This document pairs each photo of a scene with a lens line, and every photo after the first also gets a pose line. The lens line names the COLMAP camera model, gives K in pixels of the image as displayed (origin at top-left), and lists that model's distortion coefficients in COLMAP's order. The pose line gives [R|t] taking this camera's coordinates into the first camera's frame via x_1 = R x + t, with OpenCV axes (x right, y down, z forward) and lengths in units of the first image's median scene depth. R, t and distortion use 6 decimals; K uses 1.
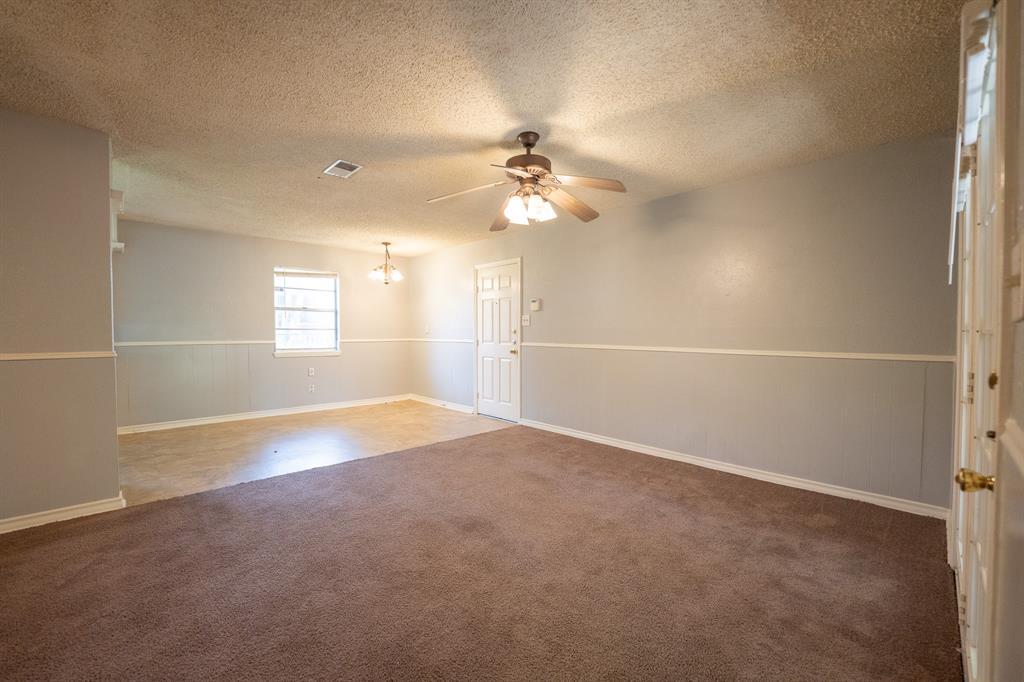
lens RADIAL K [[422.4, 0, 515.4], [0, 422.4, 340.3], [0, 0, 1]] dist [0.003157, -0.000144]
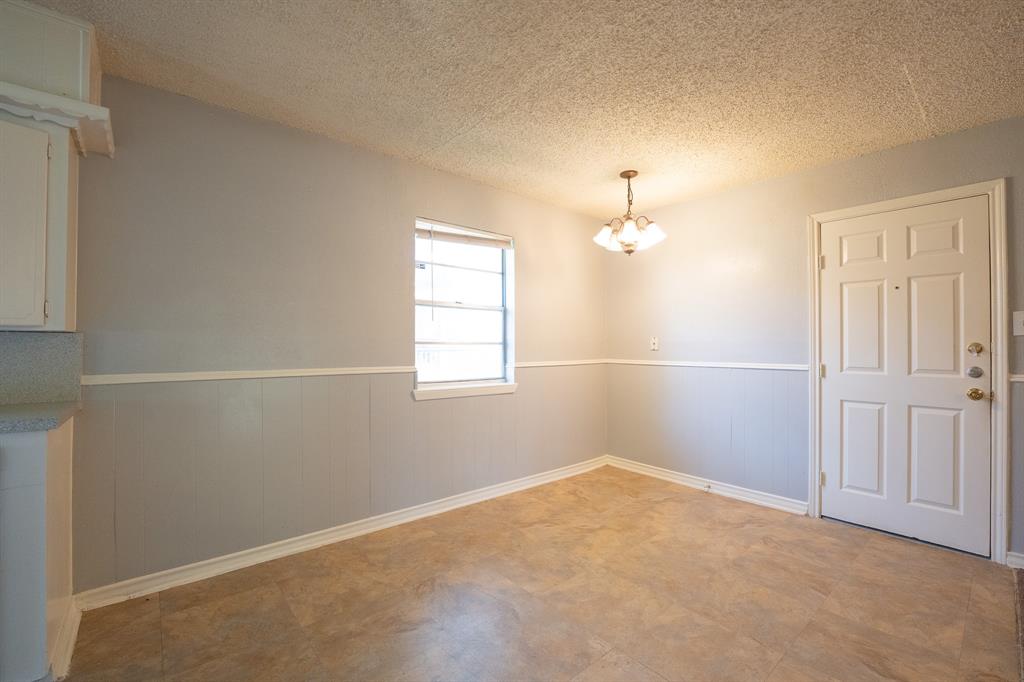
lens RADIAL K [[422.4, 0, 513.8], [0, 422.4, 339.3], [0, 0, 1]] dist [0.003157, -0.000144]
pose [[0.999621, 0.000012, -0.027511, -0.434029], [-0.000958, 0.999409, -0.034359, -0.013826], [0.027494, 0.034372, 0.999031, 0.499339]]
